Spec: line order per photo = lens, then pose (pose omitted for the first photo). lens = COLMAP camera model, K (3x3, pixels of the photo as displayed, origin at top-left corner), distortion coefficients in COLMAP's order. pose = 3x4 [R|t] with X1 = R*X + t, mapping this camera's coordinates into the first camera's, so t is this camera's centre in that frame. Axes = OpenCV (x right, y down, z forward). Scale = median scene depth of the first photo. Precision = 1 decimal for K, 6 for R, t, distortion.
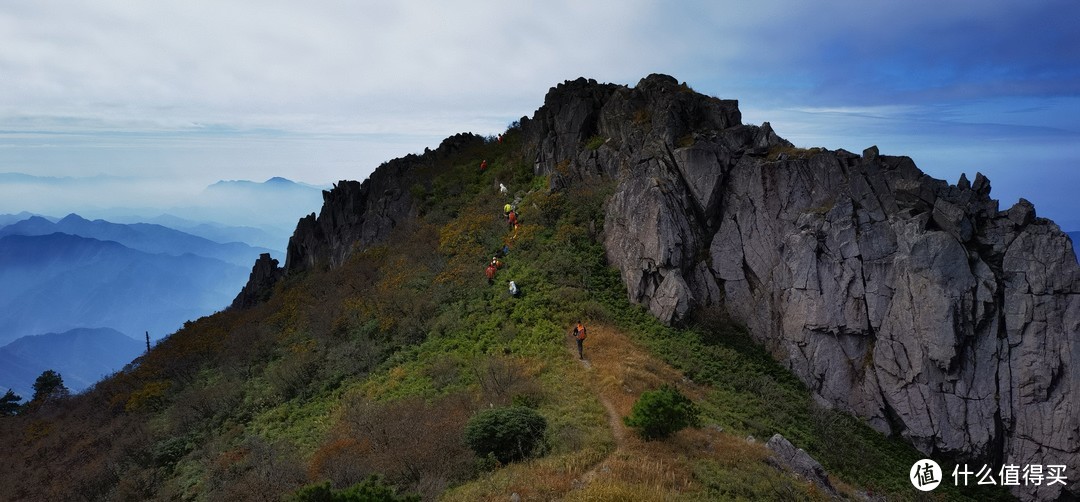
lens RADIAL K [[833.0, 0, 533.1], [0, 833.0, 251.7], [0, 0, 1]] dist [0.082100, -0.037972]
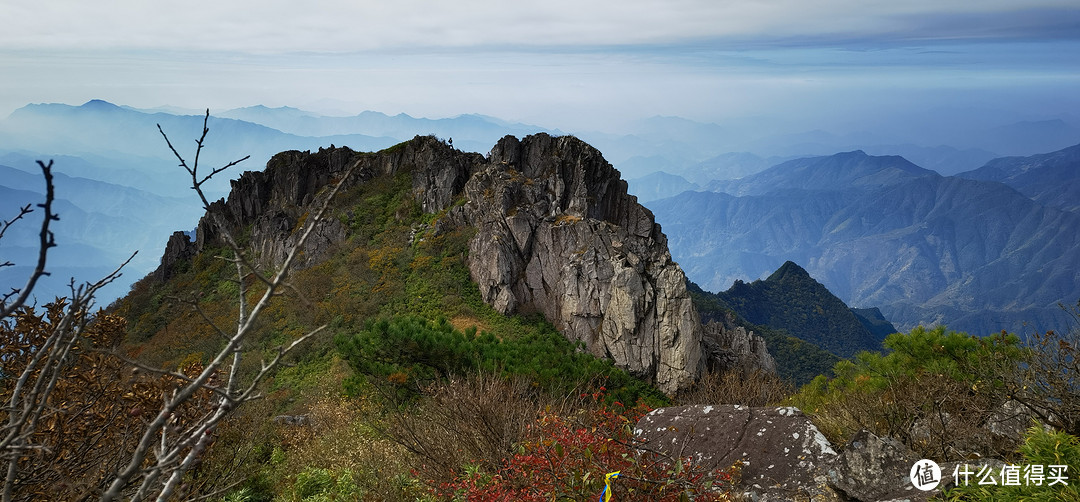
lens RADIAL K [[833.0, 0, 541.5], [0, 833.0, 248.3], [0, 0, 1]] dist [0.082100, -0.037972]
pose [[0.983634, -0.024550, 0.178497, -0.089756], [0.009696, 0.996451, 0.083618, -0.222585], [-0.179916, -0.080518, 0.980381, -0.874652]]
